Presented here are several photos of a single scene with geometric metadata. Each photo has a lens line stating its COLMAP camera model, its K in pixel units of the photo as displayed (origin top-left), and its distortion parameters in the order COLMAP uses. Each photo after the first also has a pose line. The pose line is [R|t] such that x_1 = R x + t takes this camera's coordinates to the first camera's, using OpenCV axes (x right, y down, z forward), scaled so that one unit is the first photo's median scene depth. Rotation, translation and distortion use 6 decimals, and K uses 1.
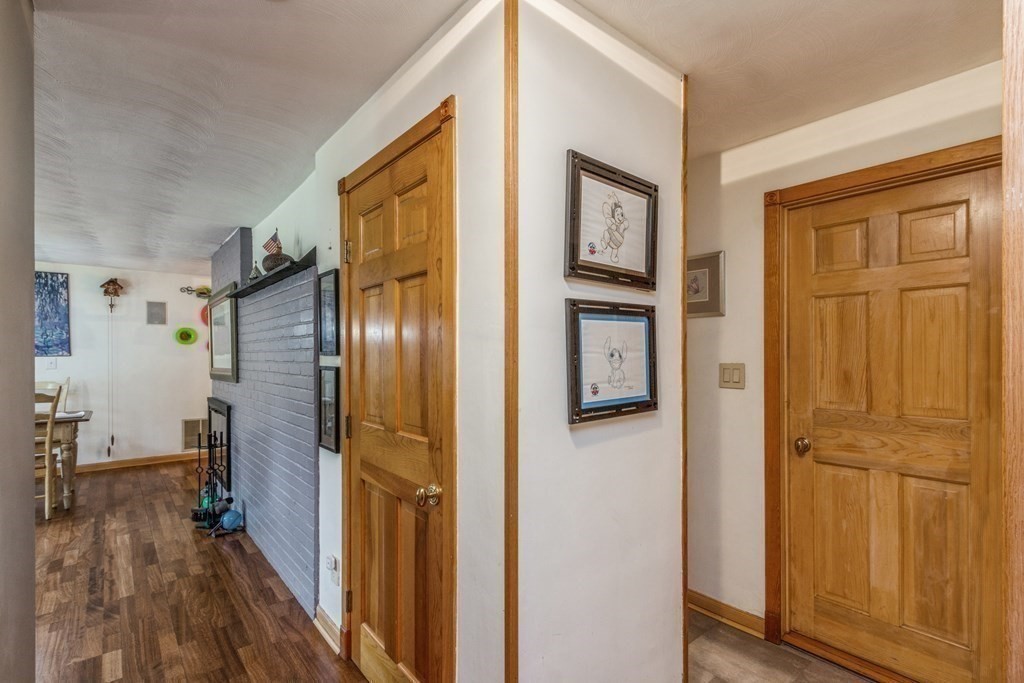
lens RADIAL K [[475.5, 0, 502.3], [0, 475.5, 353.3], [0, 0, 1]] dist [0.003063, 0.001058]
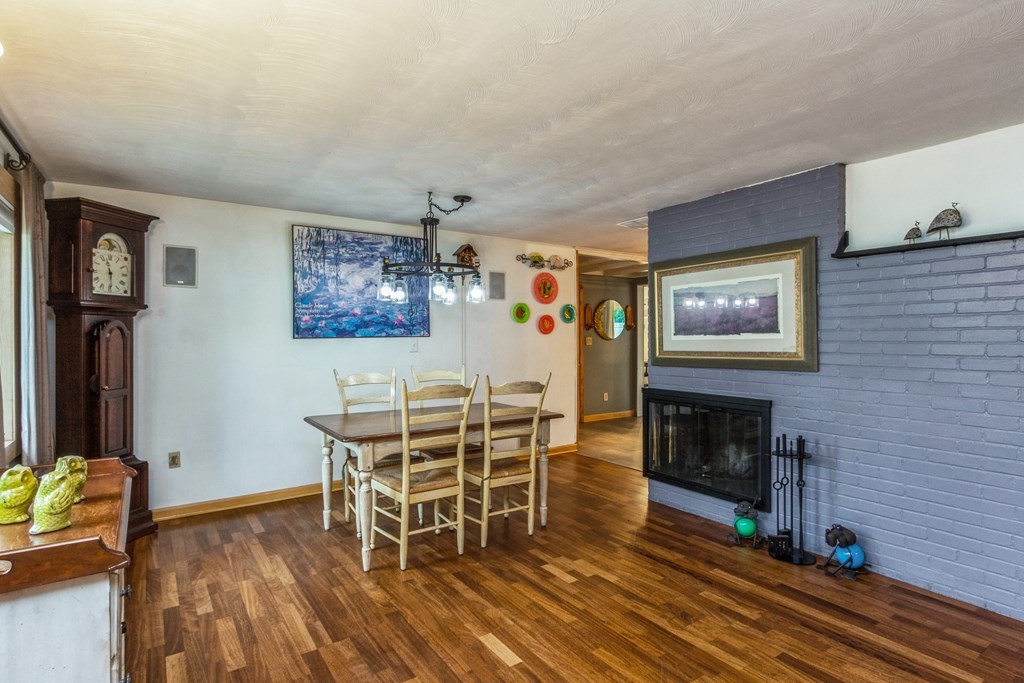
lens RADIAL K [[524.2, 0, 507.7], [0, 524.2, 338.4], [0, 0, 1]] dist [0.002994, -0.001487]
pose [[0.995044, 0.001966, -0.099420, -0.678509], [-0.001221, 0.999971, 0.007548, 0.002309], [0.099432, -0.007389, 0.995017, 0.086494]]
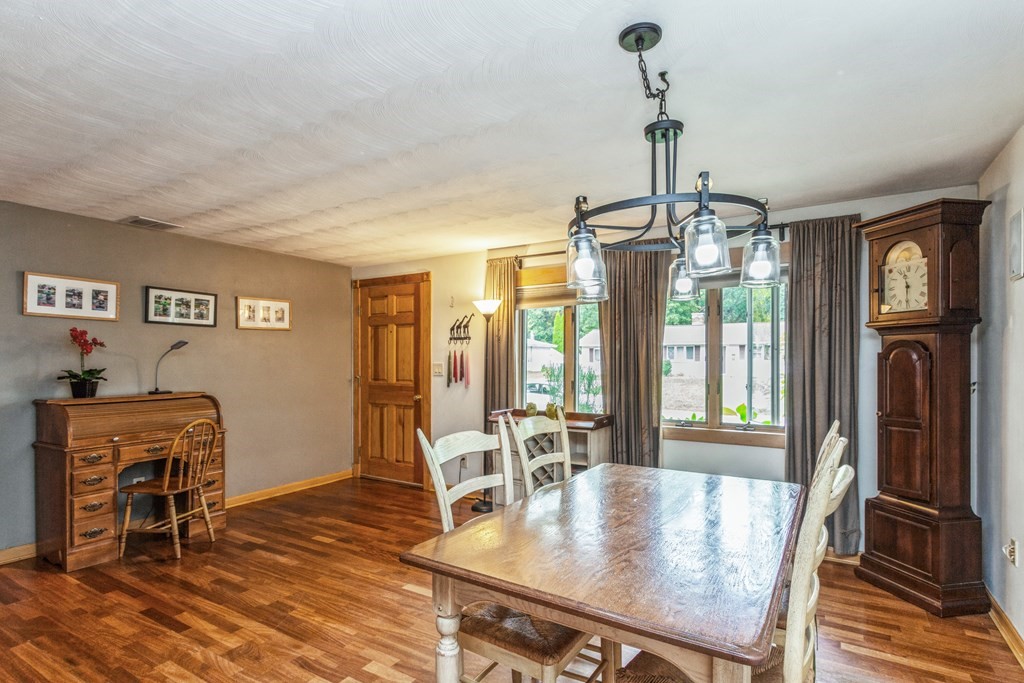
lens RADIAL K [[524.2, 0, 514.1], [0, 524.2, 361.0], [0, 0, 1]] dist [0.002994, -0.001487]
pose [[-0.945669, 0.006959, -0.325057, -0.640869], [0.006892, 0.999975, 0.001357, 0.004510], [0.325059, -0.000957, -0.945693, 1.053269]]
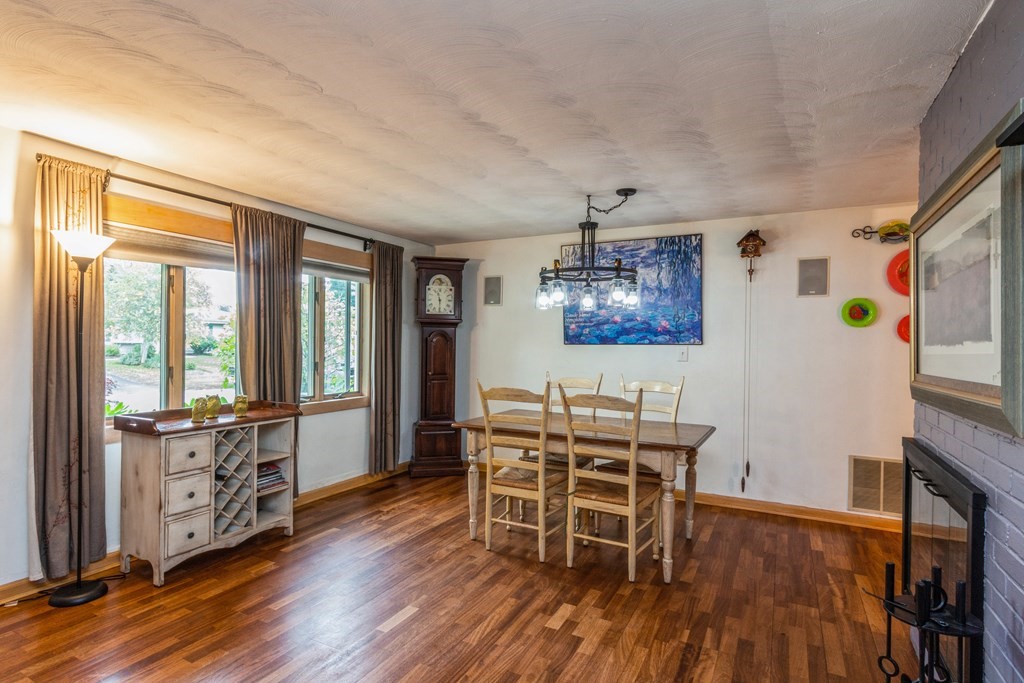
lens RADIAL K [[524.2, 0, 498.5], [0, 524.2, 349.7], [0, 0, 1]] dist [0.002994, -0.001487]
pose [[0.373215, 0.021980, -0.927484, -0.267297], [-0.010524, 0.999755, 0.019458, 0.001450], [0.927685, 0.002499, 0.373355, 0.402152]]
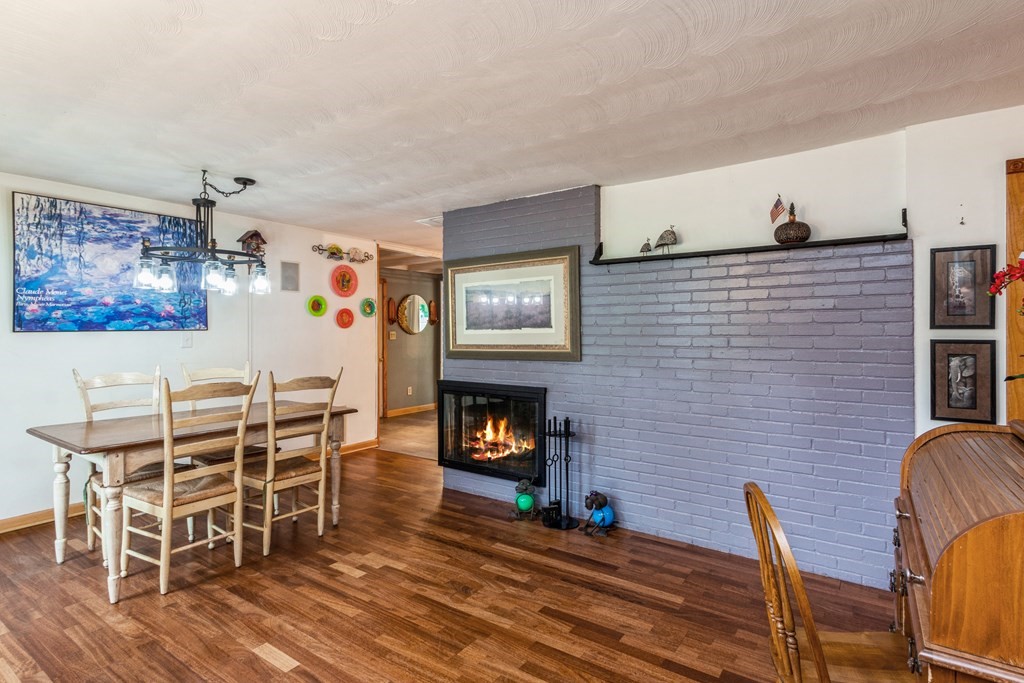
lens RADIAL K [[524.2, 0, 508.6], [0, 524.2, 328.8], [0, 0, 1]] dist [0.002994, -0.001487]
pose [[0.966648, 0.005398, 0.256050, -0.658583], [-0.005099, 0.999985, -0.001830, 0.002809], [-0.256056, 0.000463, 0.966662, 0.068622]]
